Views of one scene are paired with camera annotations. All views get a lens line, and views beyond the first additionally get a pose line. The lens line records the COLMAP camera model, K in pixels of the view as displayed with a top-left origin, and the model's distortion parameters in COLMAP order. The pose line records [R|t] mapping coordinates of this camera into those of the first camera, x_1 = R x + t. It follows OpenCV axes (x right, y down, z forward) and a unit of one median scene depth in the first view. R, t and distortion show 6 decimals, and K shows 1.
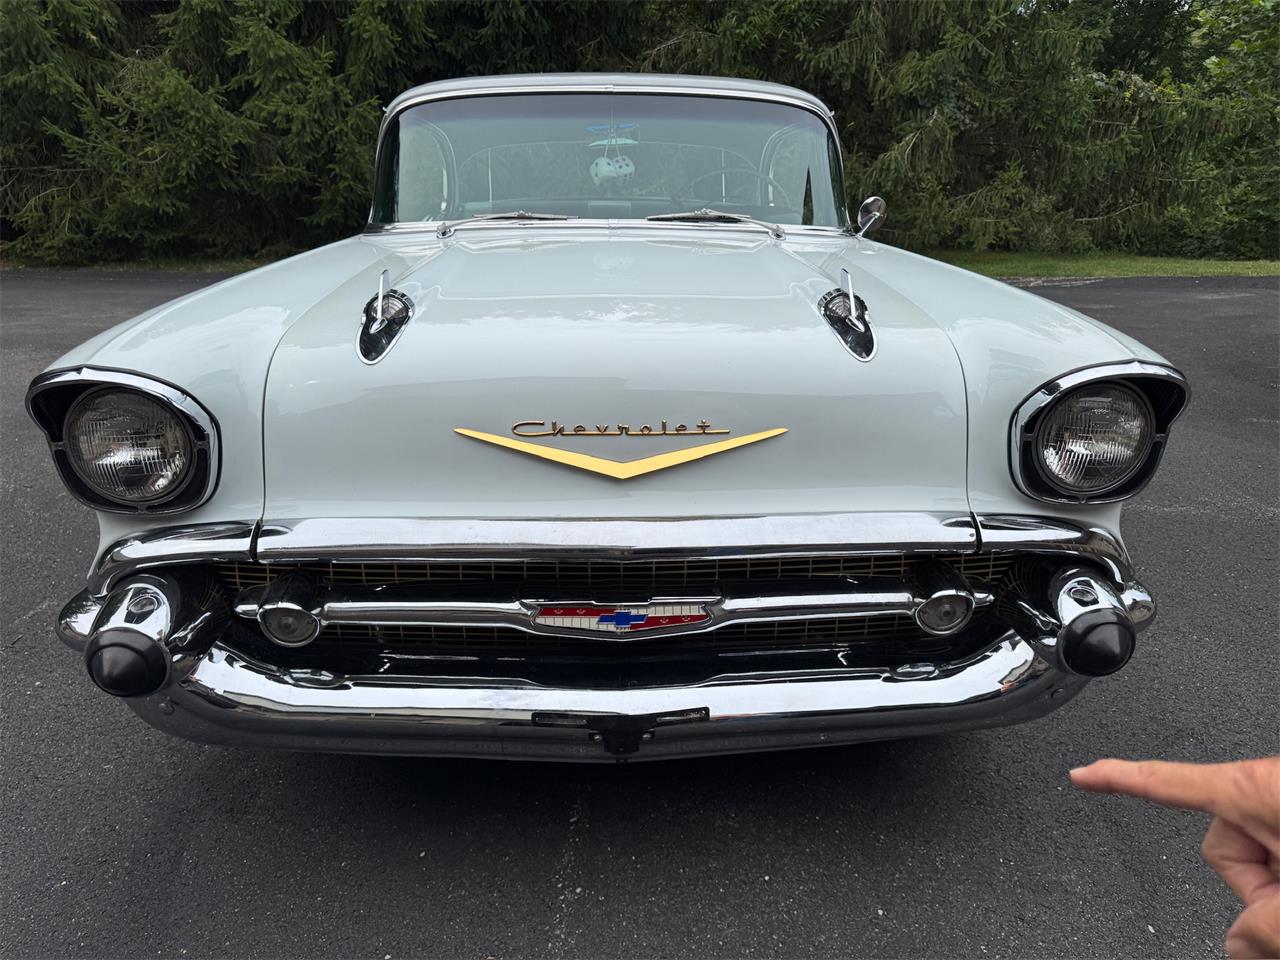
lens RADIAL K [[906.4, 0, 644.4], [0, 906.4, 472.4], [0, 0, 1]] dist [0.013871, -0.015367]
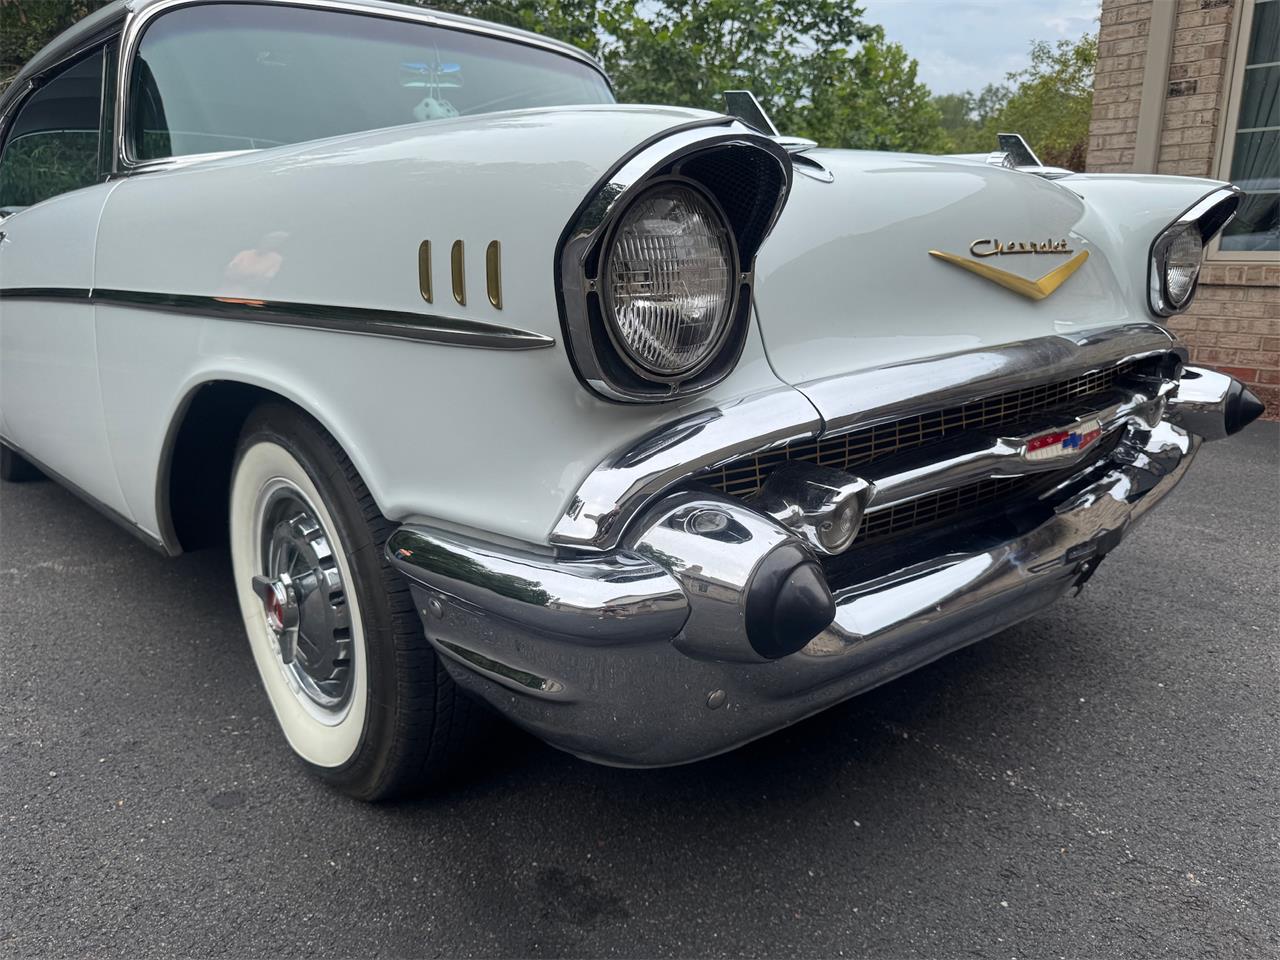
lens RADIAL K [[906.4, 0, 633.4], [0, 906.4, 496.3], [0, 0, 1]] dist [0.013871, -0.015367]
pose [[0.752055, -0.184669, 0.632701, -0.803628], [0.230780, 0.972958, 0.009667, 0.081305], [-0.617376, 0.138744, 0.774336, 0.437186]]
